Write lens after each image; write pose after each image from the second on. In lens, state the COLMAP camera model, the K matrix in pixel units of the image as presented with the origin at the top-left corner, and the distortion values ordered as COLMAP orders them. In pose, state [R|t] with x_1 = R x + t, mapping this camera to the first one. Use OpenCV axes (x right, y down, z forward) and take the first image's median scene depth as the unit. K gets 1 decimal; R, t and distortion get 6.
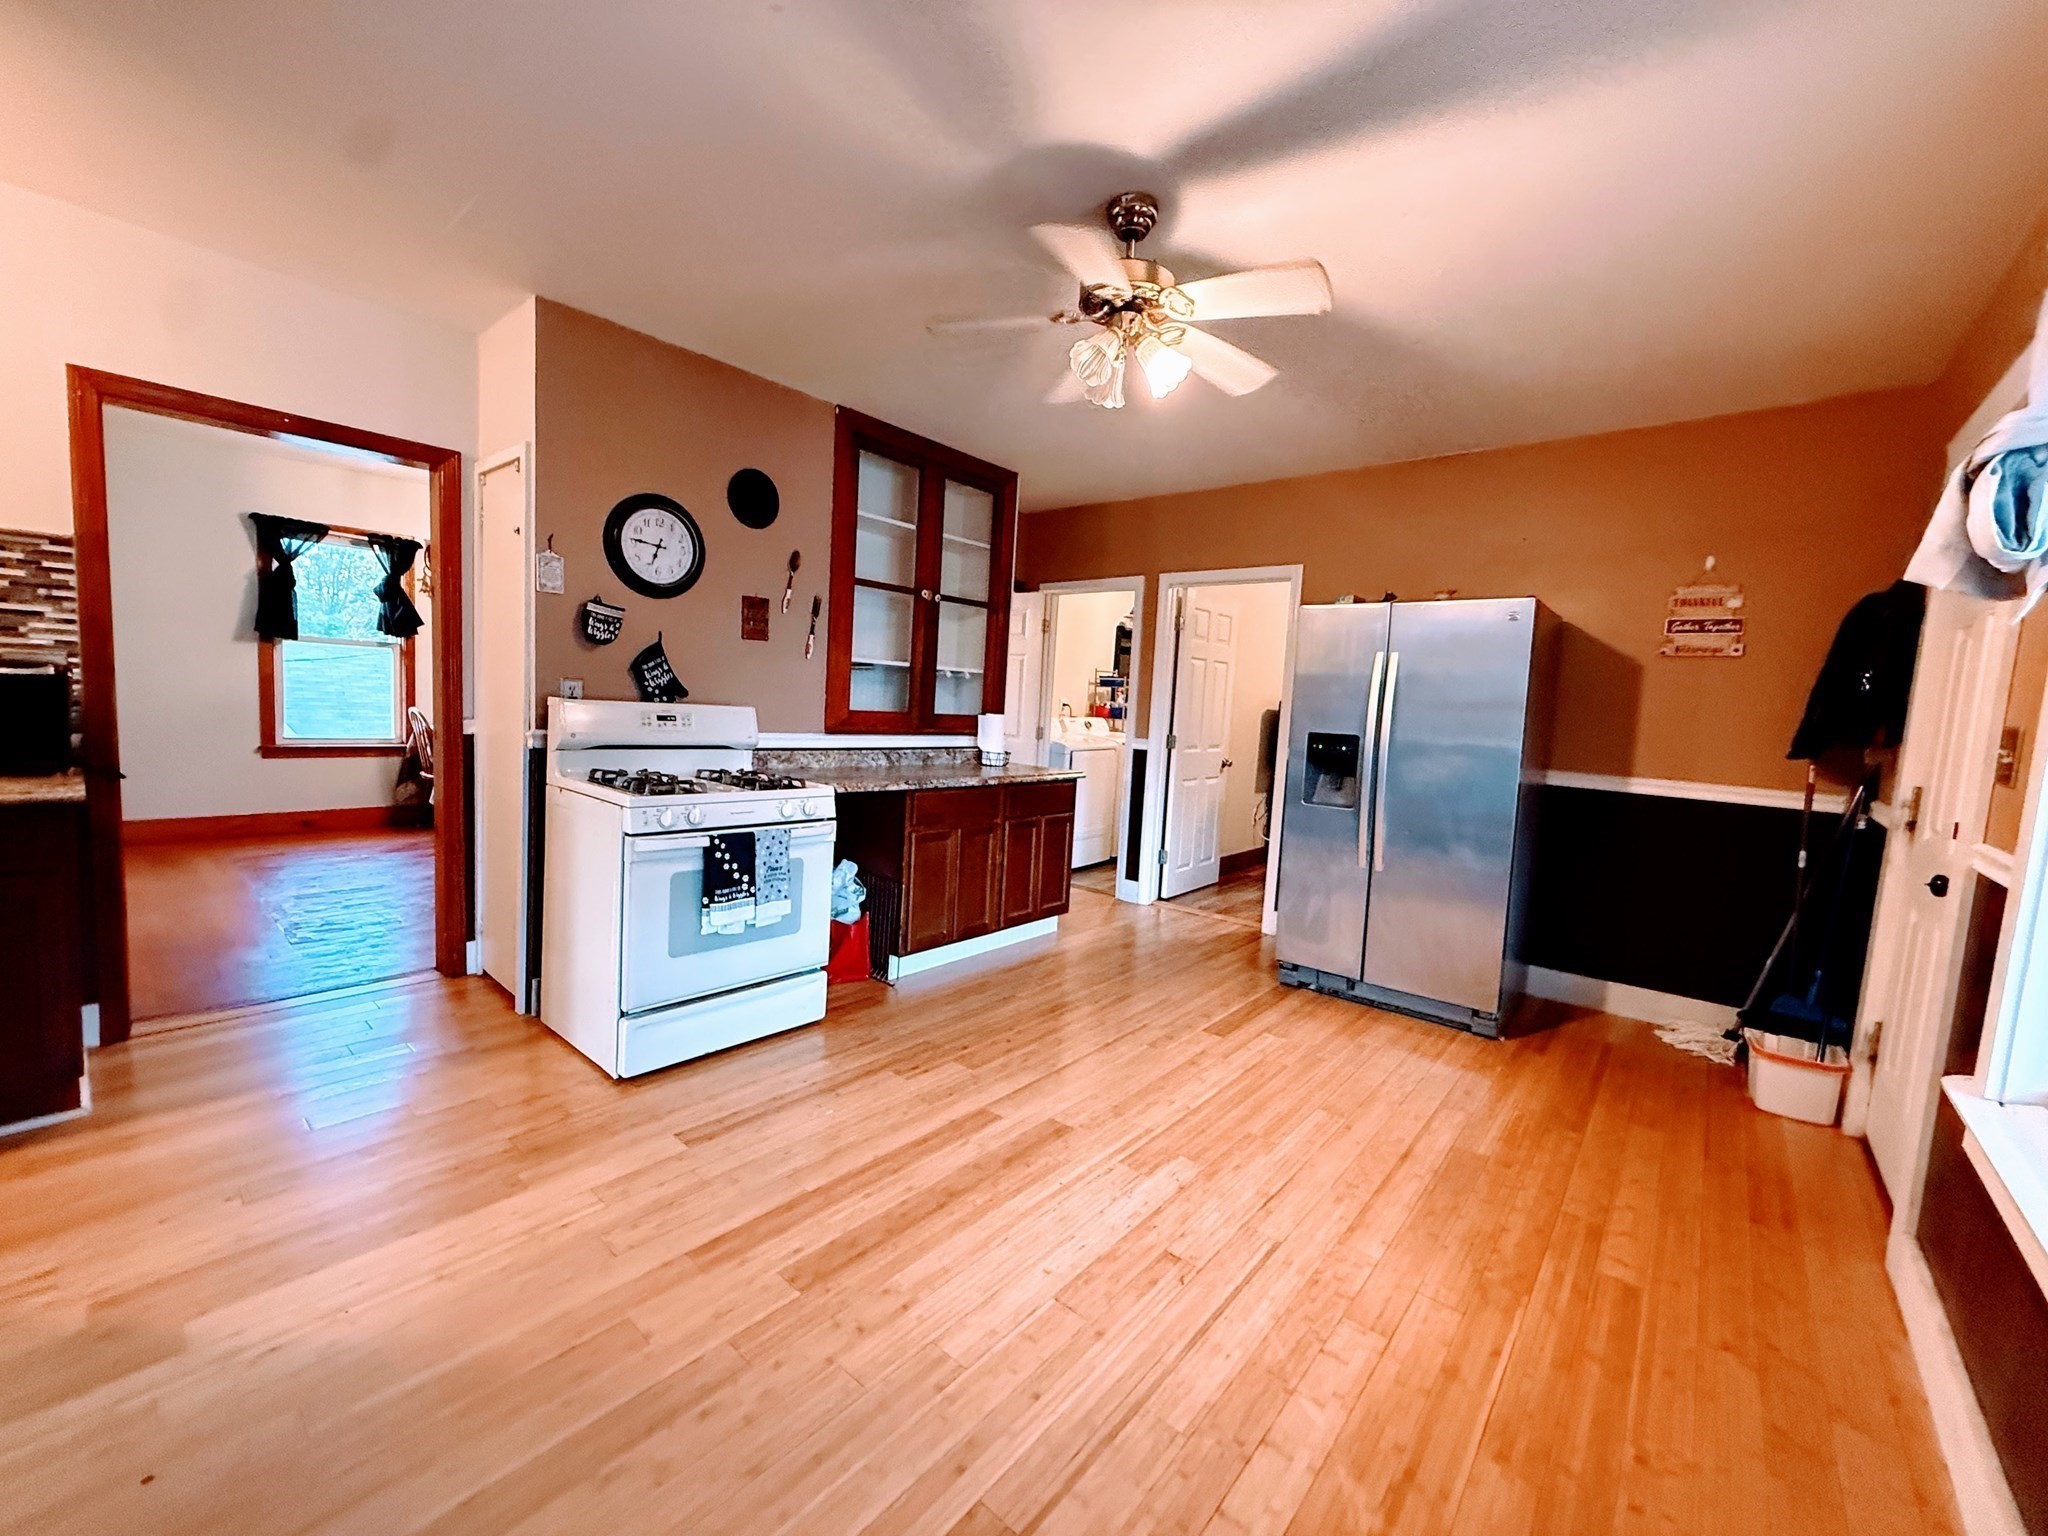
lens RADIAL K [[812.8, 0, 1025.0], [0, 812.8, 764.1], [0, 0, 1]] dist [0.002364, 0.000081]
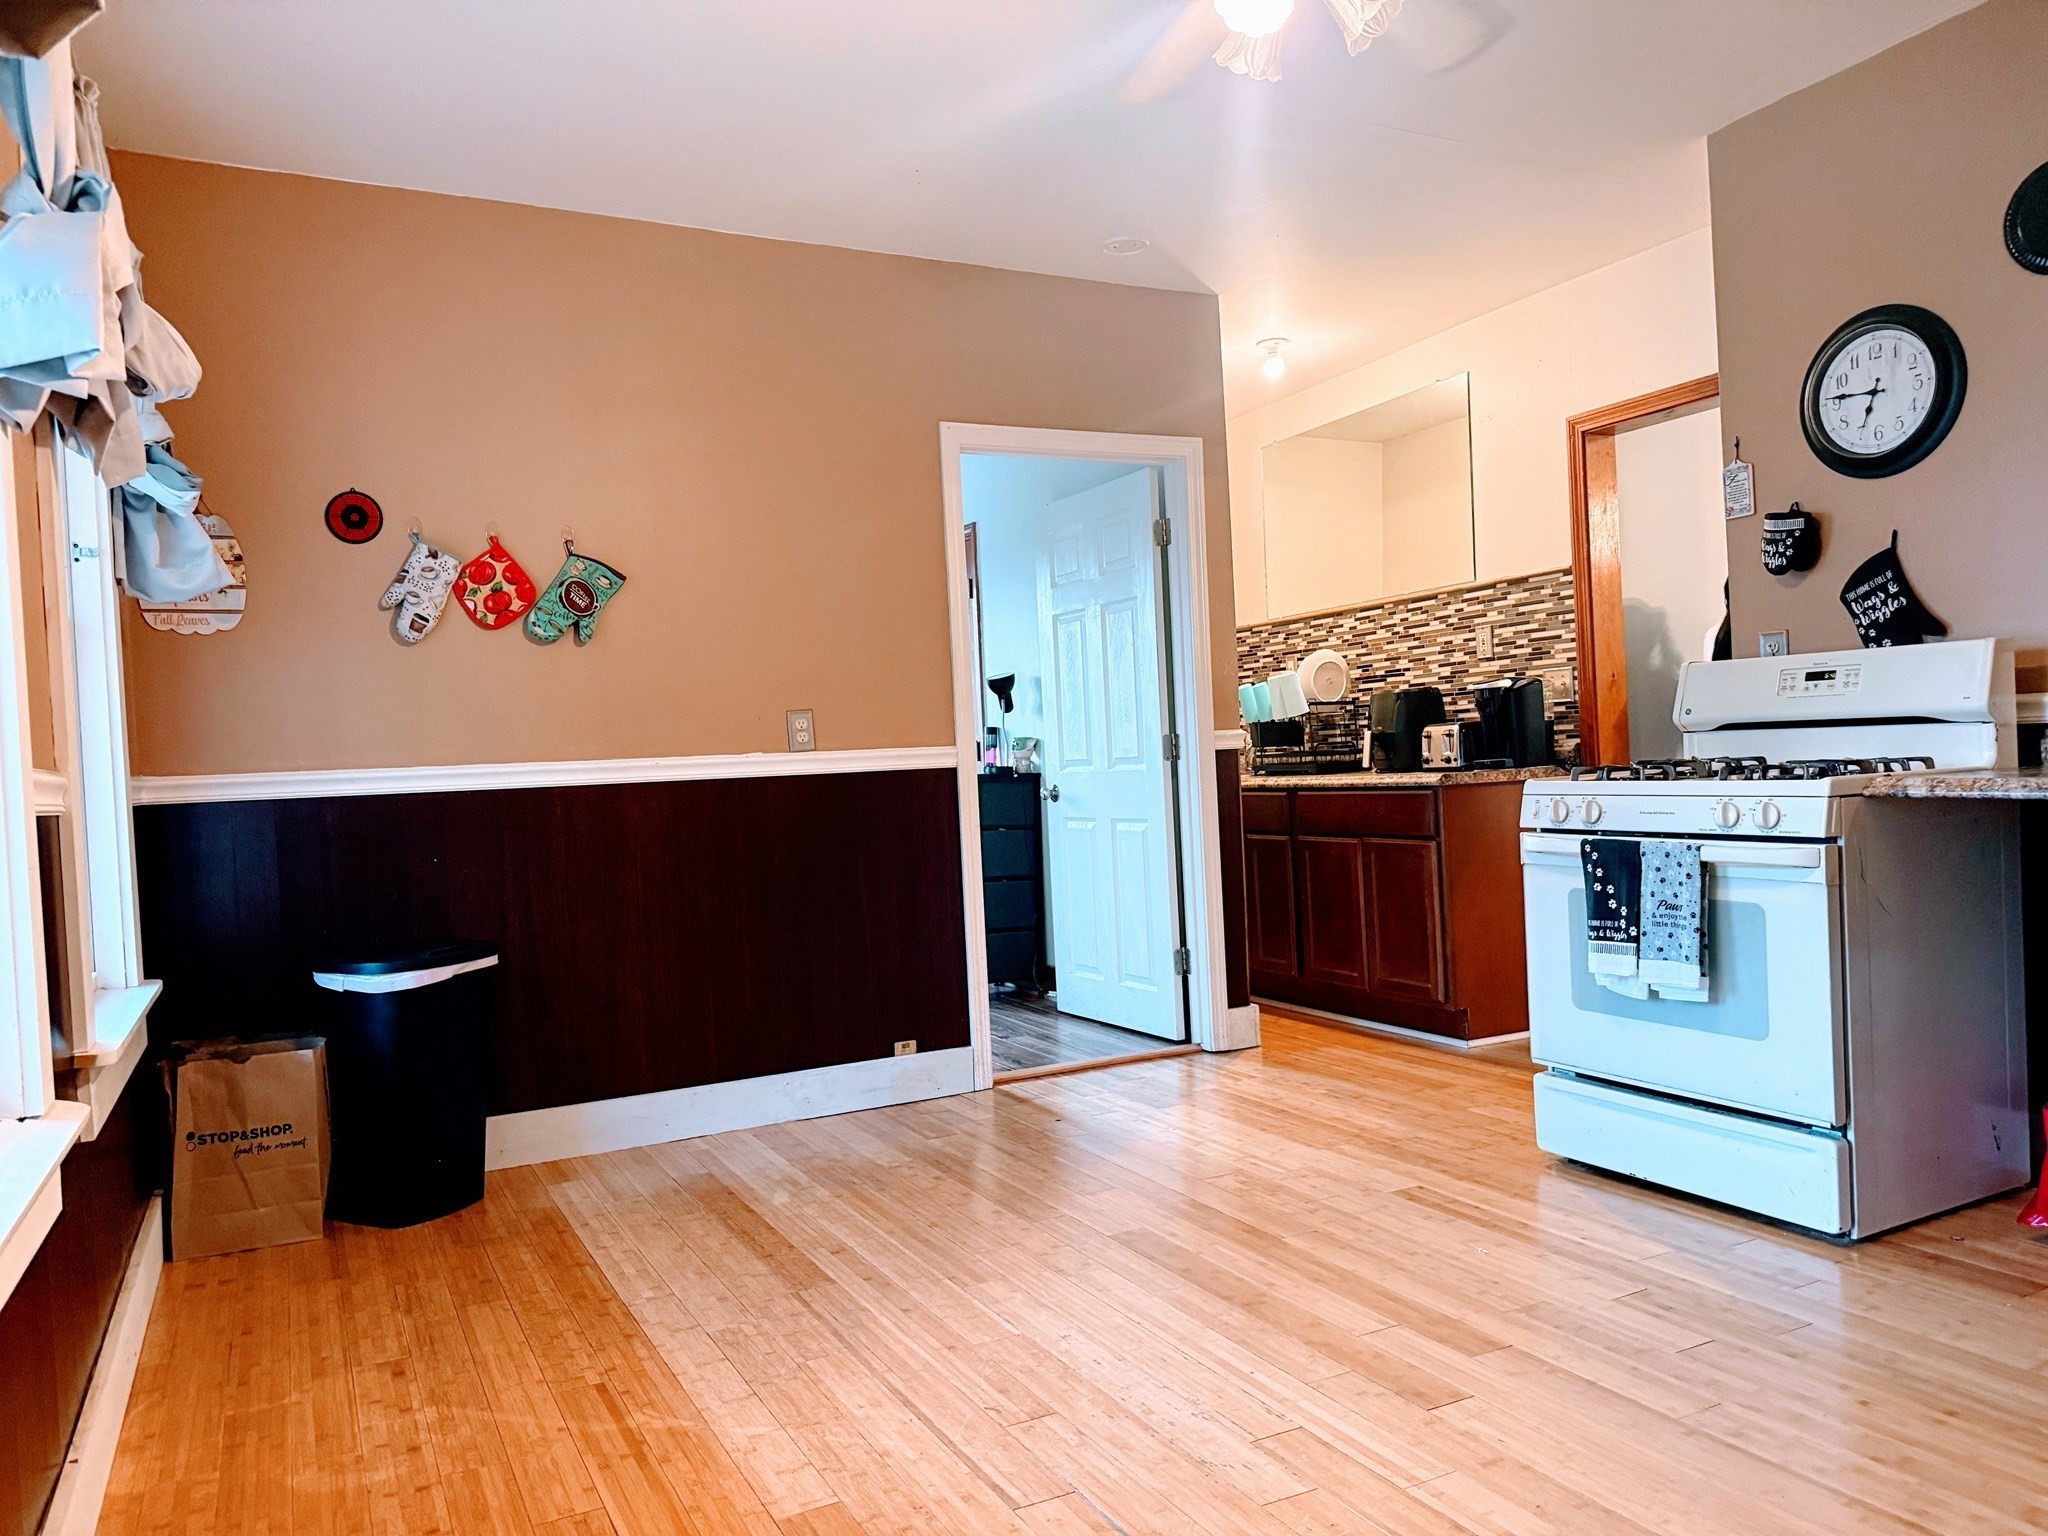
lens RADIAL K [[1429.1, 0, 1024.5], [0, 1429.1, 773.5], [0, 0, 1]] dist [0.007654, -0.002618]
pose [[-0.377138, -0.029046, -0.925702, 1.012241], [-0.047864, 0.998784, -0.011839, 0.075718], [0.924919, 0.039843, -0.378069, 1.109461]]
